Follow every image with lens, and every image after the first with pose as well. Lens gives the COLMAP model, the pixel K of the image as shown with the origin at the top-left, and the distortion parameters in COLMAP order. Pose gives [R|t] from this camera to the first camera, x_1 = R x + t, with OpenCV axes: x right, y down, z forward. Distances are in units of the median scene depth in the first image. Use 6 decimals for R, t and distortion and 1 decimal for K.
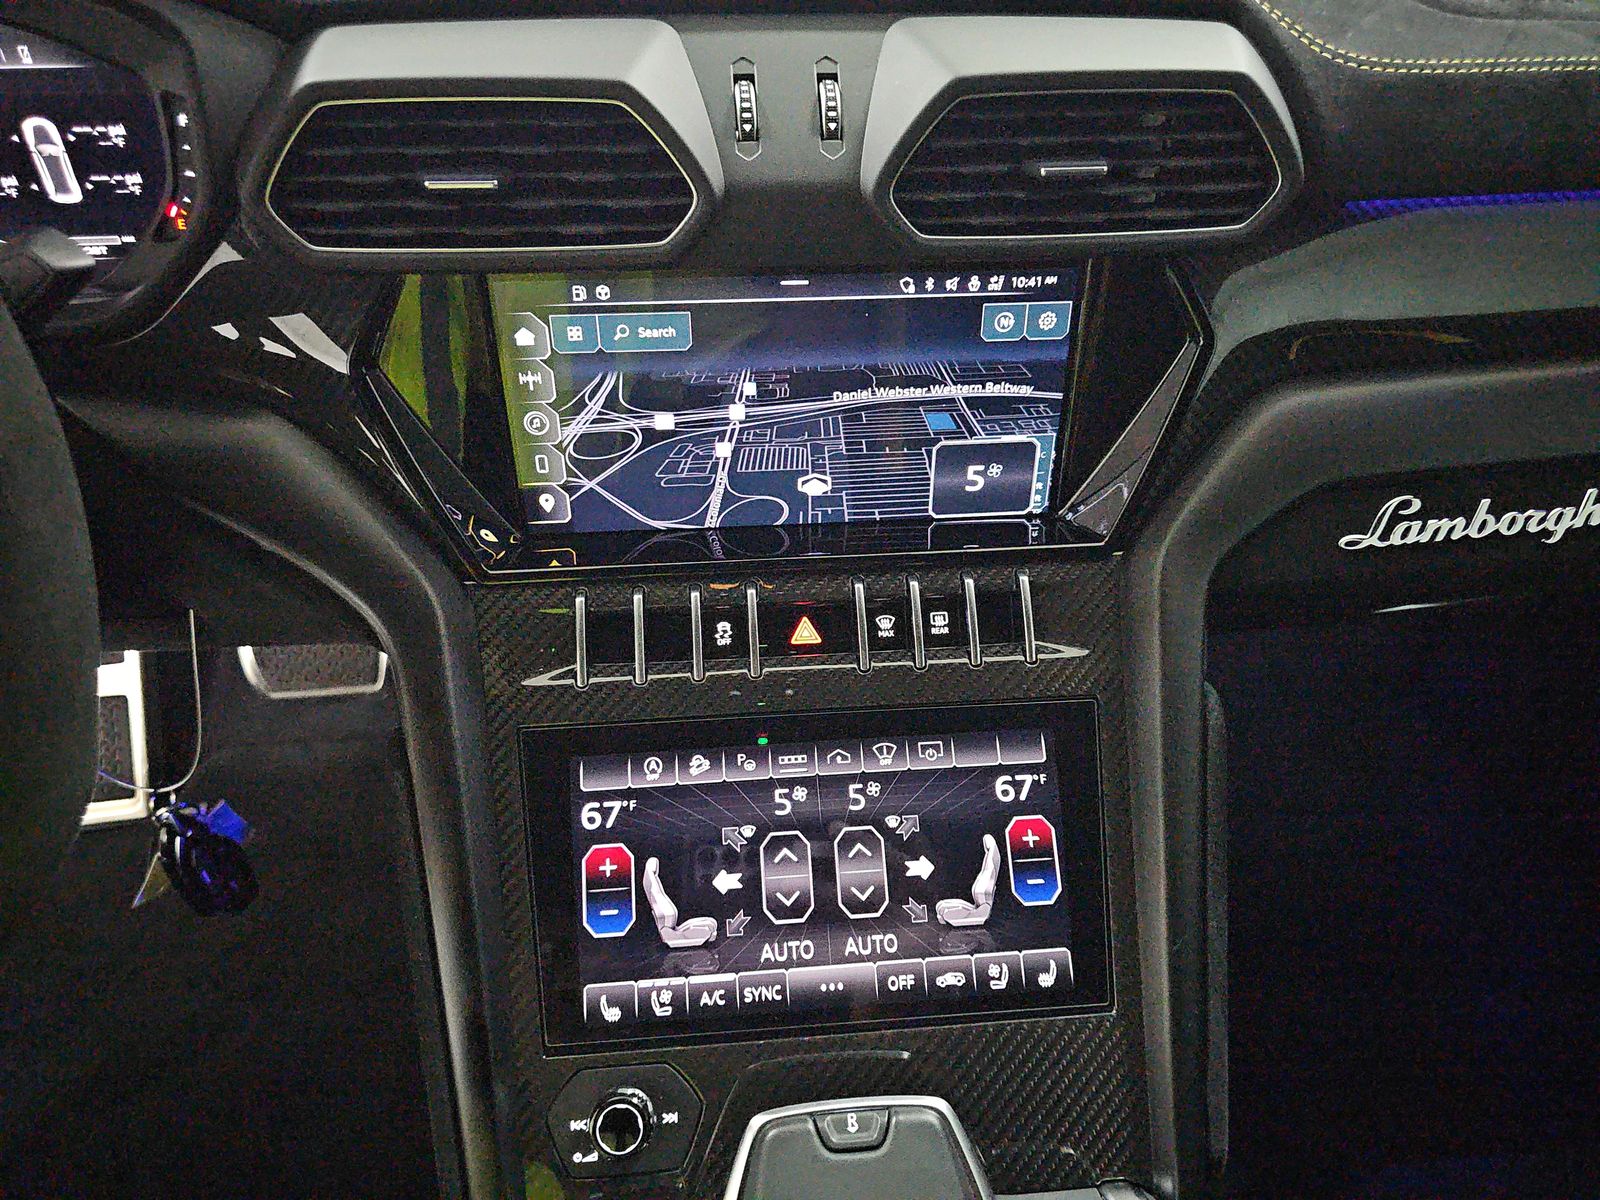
lens RADIAL K [[1072.2, 0, 801.4], [0, 1072.2, 592.2], [0, 0, 1]] dist [0.007538, -0.005807]
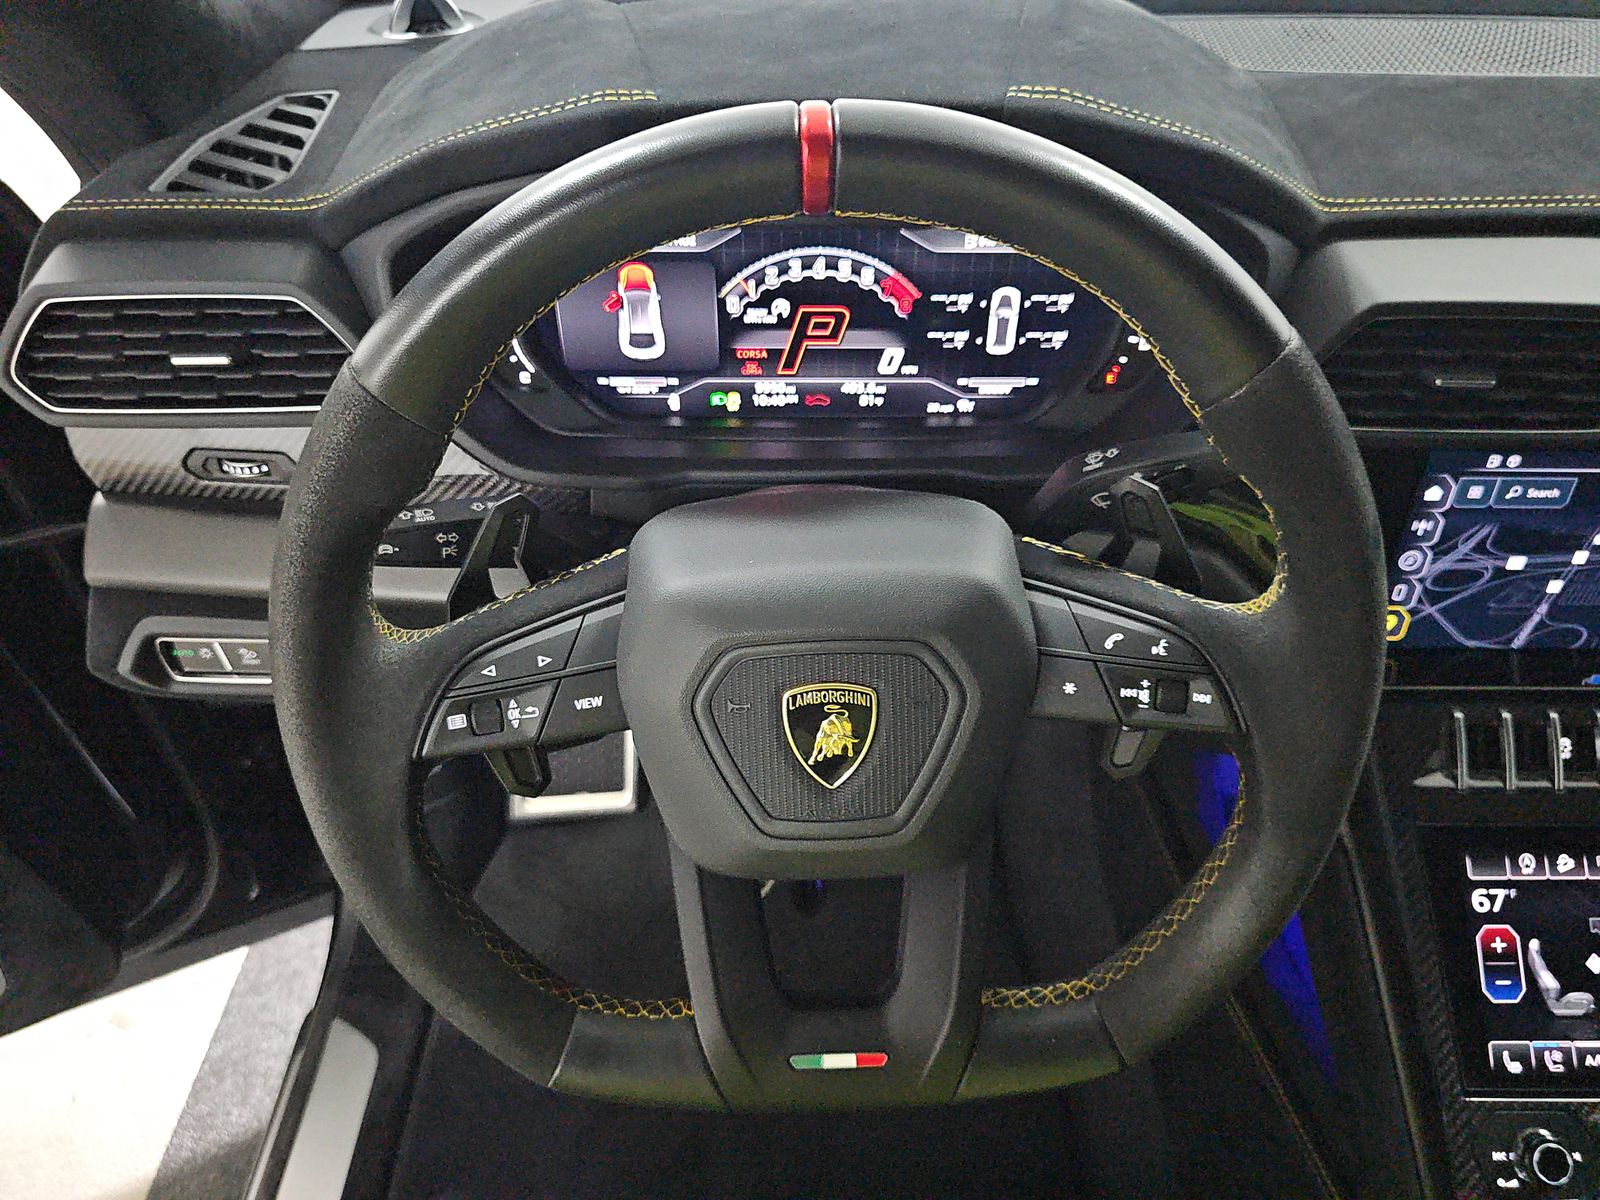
lens RADIAL K [[1072.2, 0, 803.2], [0, 1072.2, 599.1], [0, 0, 1]] dist [0.007538, -0.005807]
pose [[0.996595, 0.052920, -0.063232, -0.894160], [-0.050590, 0.998000, 0.037912, -0.135319], [0.065111, -0.034584, 0.997279, -0.236692]]
